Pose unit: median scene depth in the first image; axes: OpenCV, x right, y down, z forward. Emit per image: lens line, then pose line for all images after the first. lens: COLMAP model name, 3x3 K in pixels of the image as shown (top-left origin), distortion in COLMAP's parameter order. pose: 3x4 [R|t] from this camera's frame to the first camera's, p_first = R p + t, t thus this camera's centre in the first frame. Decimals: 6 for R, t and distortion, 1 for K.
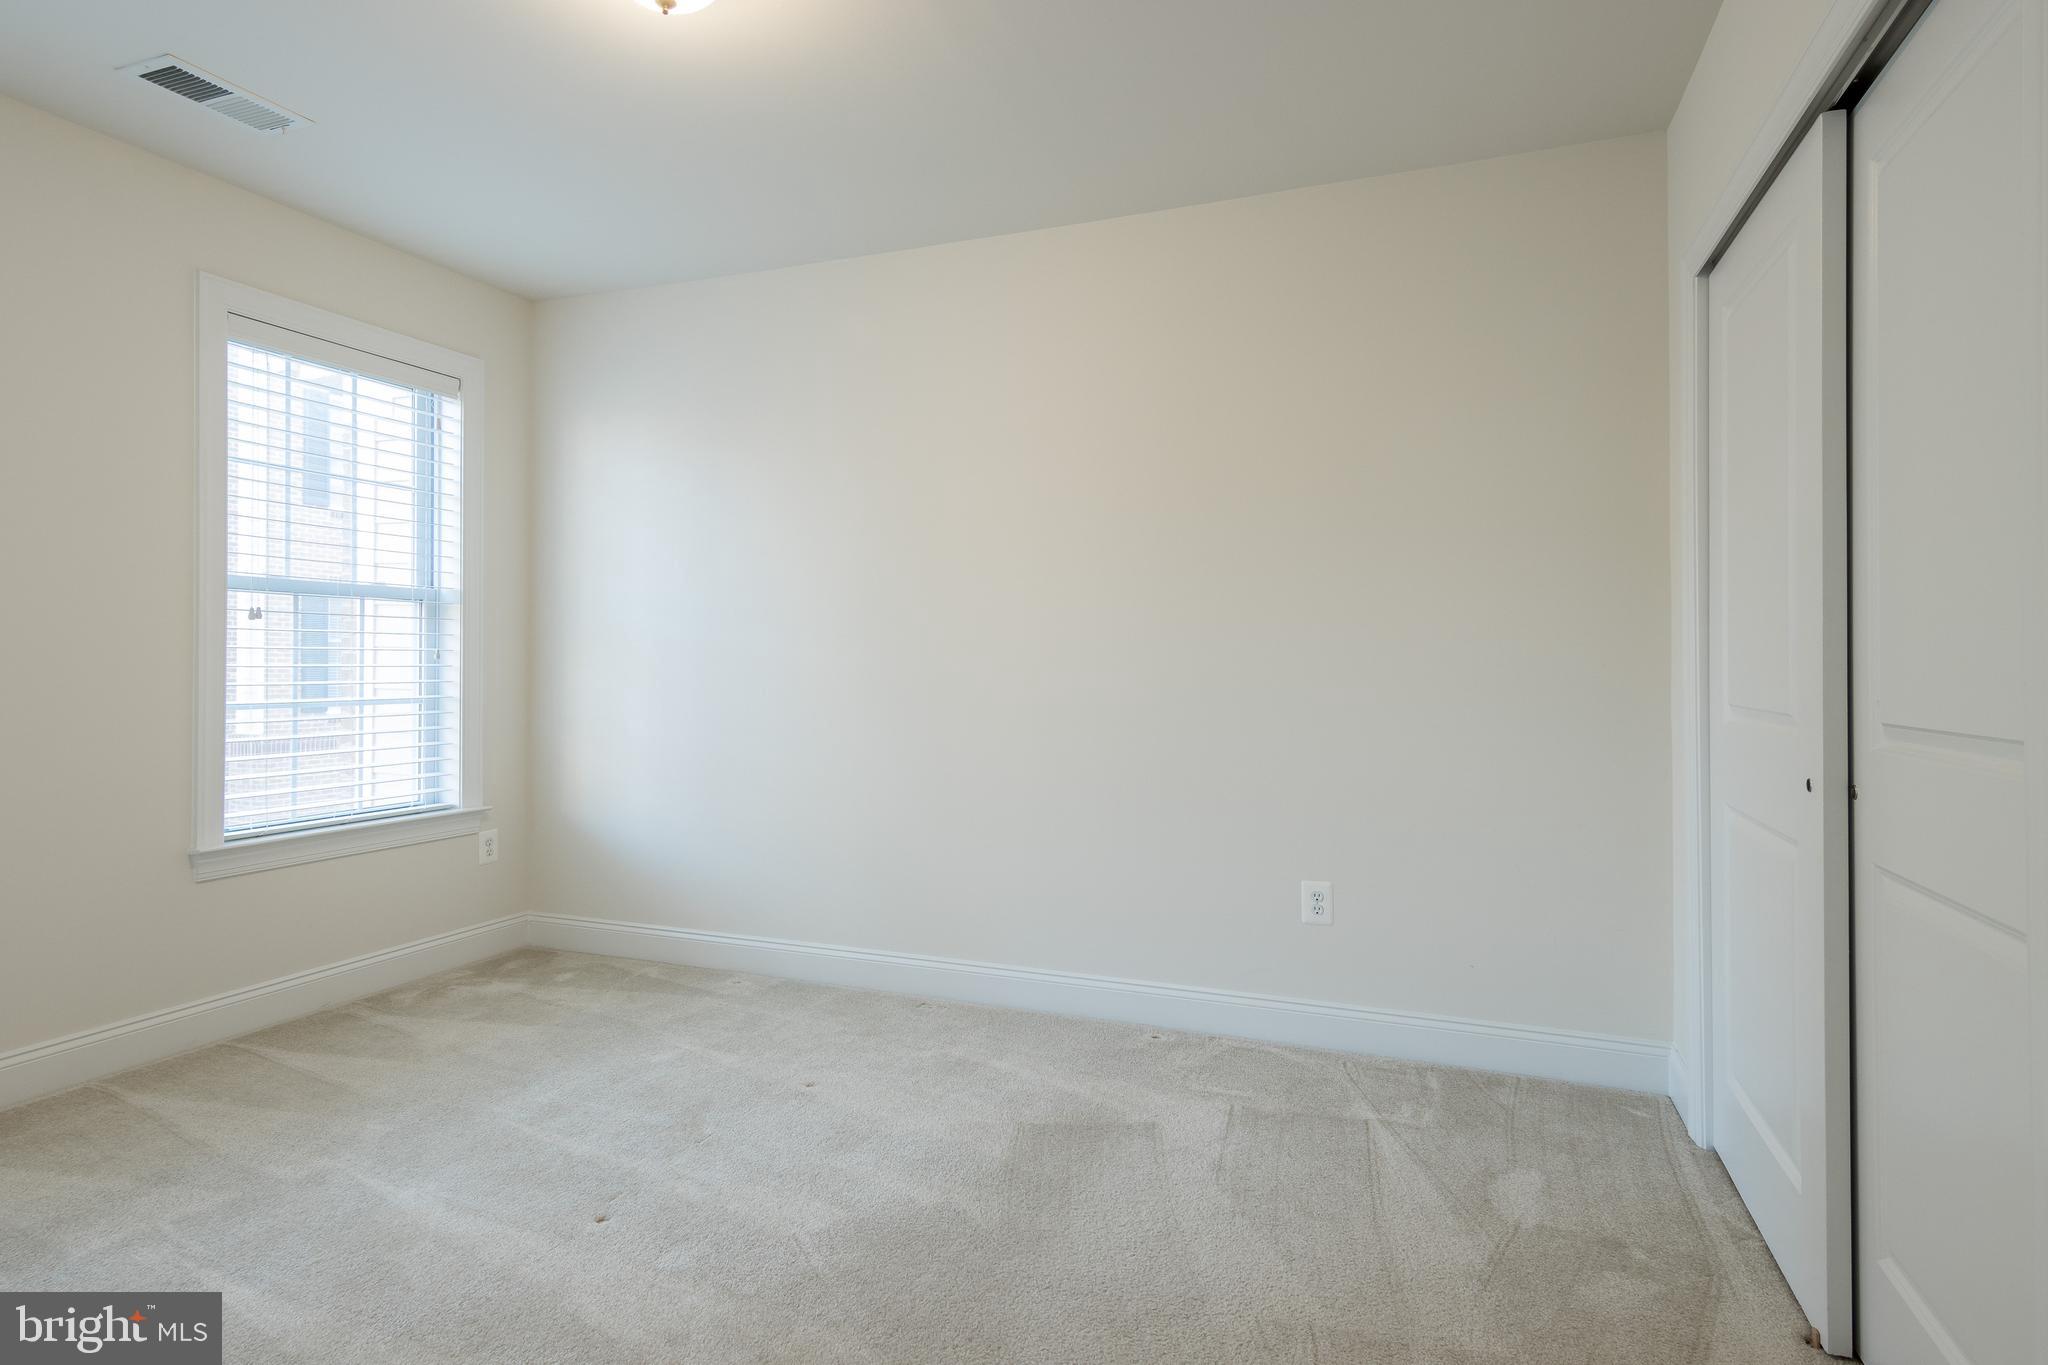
lens RADIAL K [[1113.5, 0, 1028.8], [0, 1113.5, 667.2], [0, 0, 1]] dist [0.035614, 0.001193]
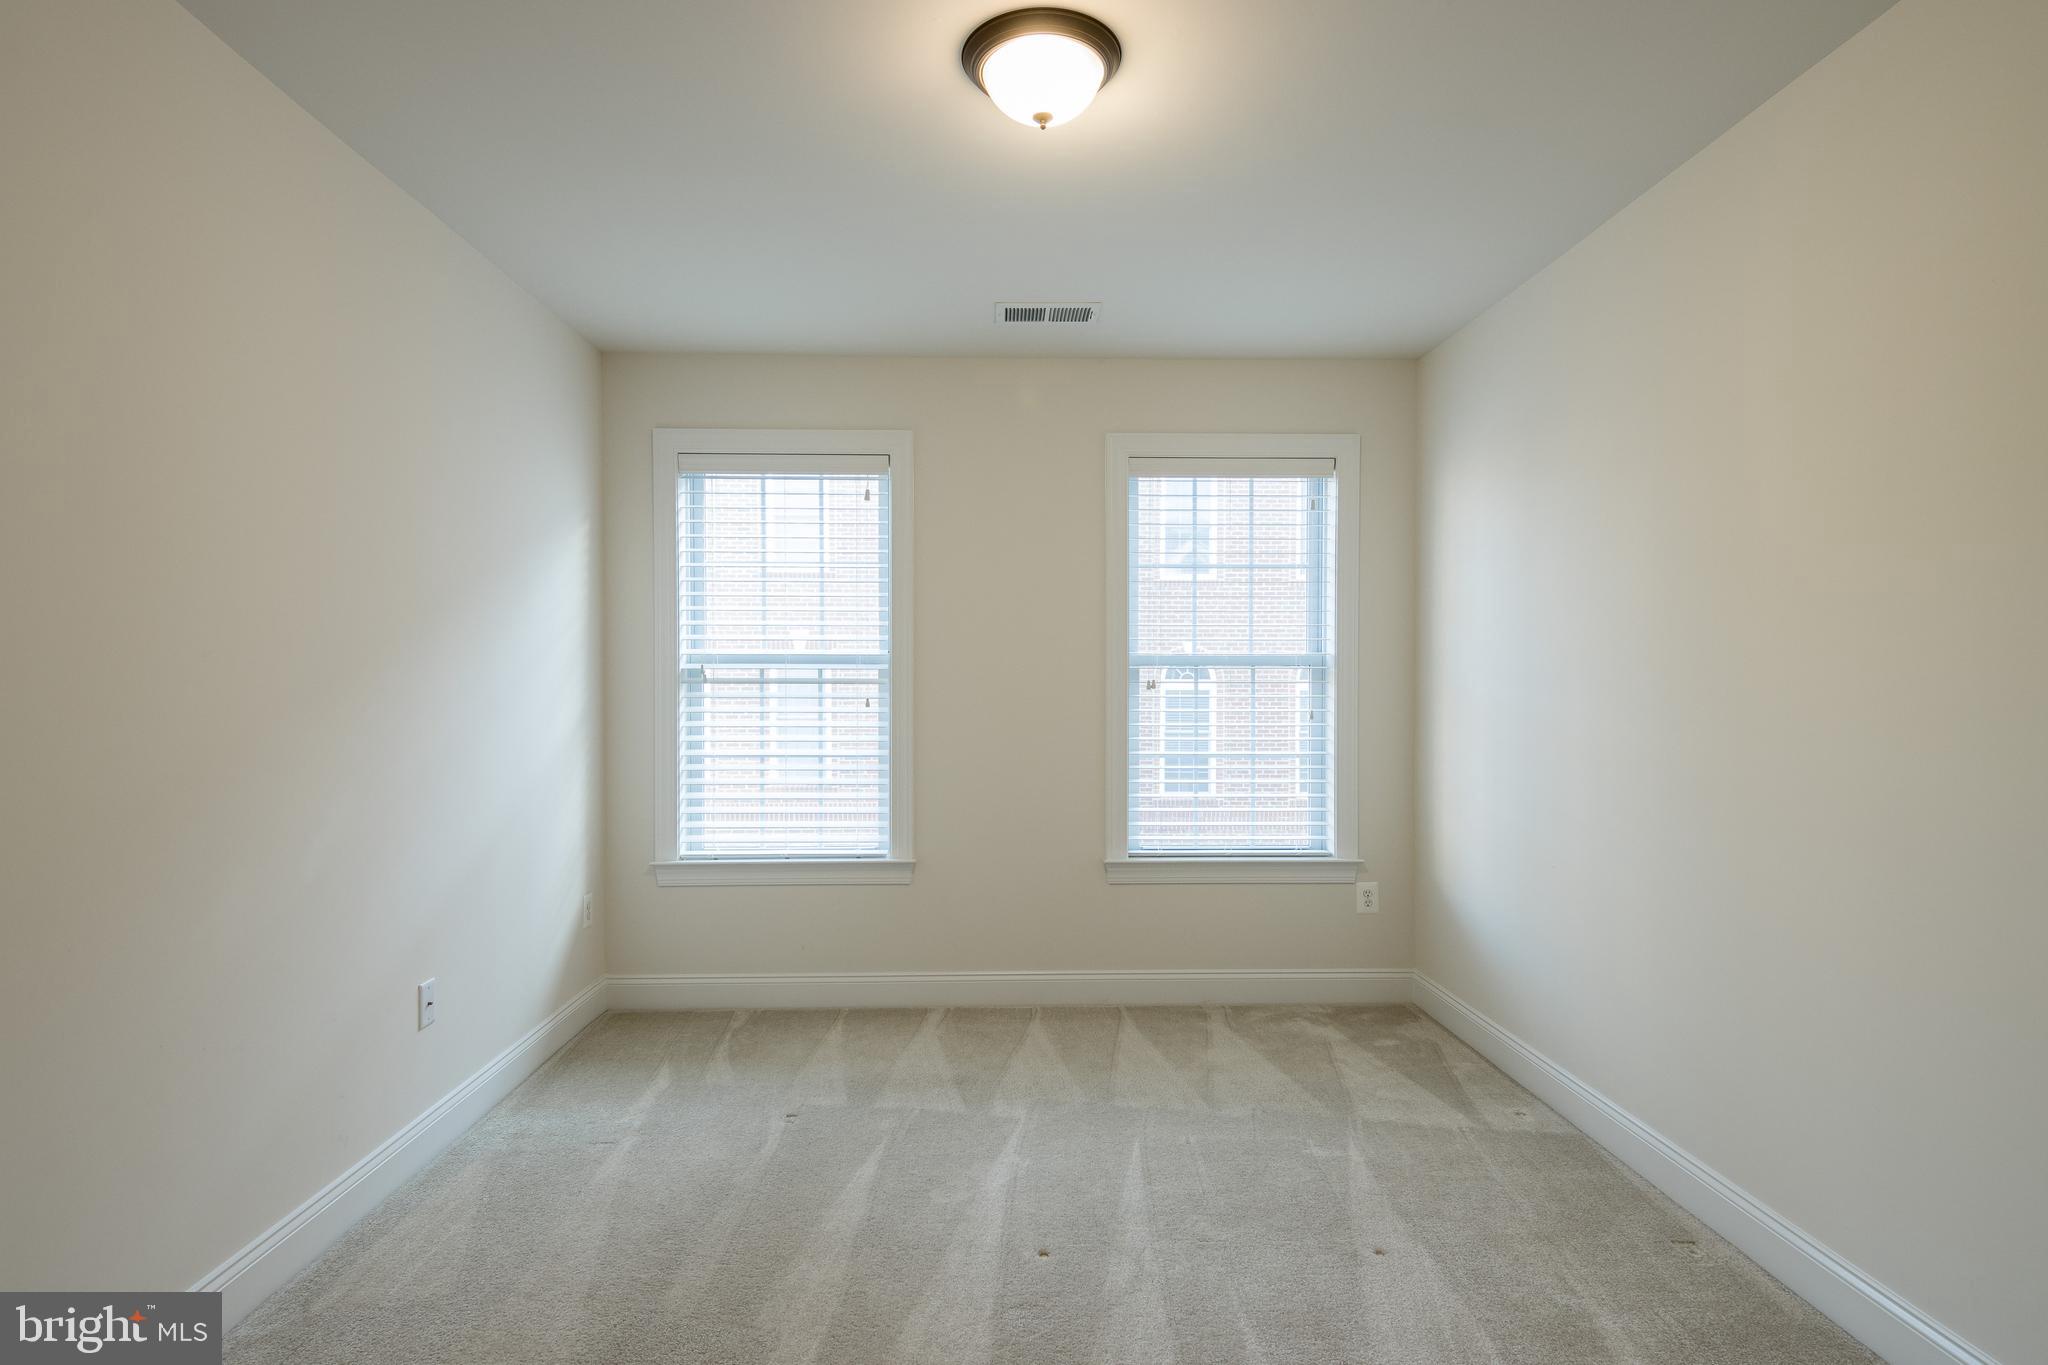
lens RADIAL K [[1049.9, 0, 1009.8], [0, 1049.9, 720.8], [0, 0, 1]] dist [0.022219, -0.009635]
pose [[0.387357, 0.025923, -0.921565, 0.303415], [-0.003731, 0.999640, 0.026551, -0.031762], [0.921922, -0.006847, 0.387315, 0.324051]]
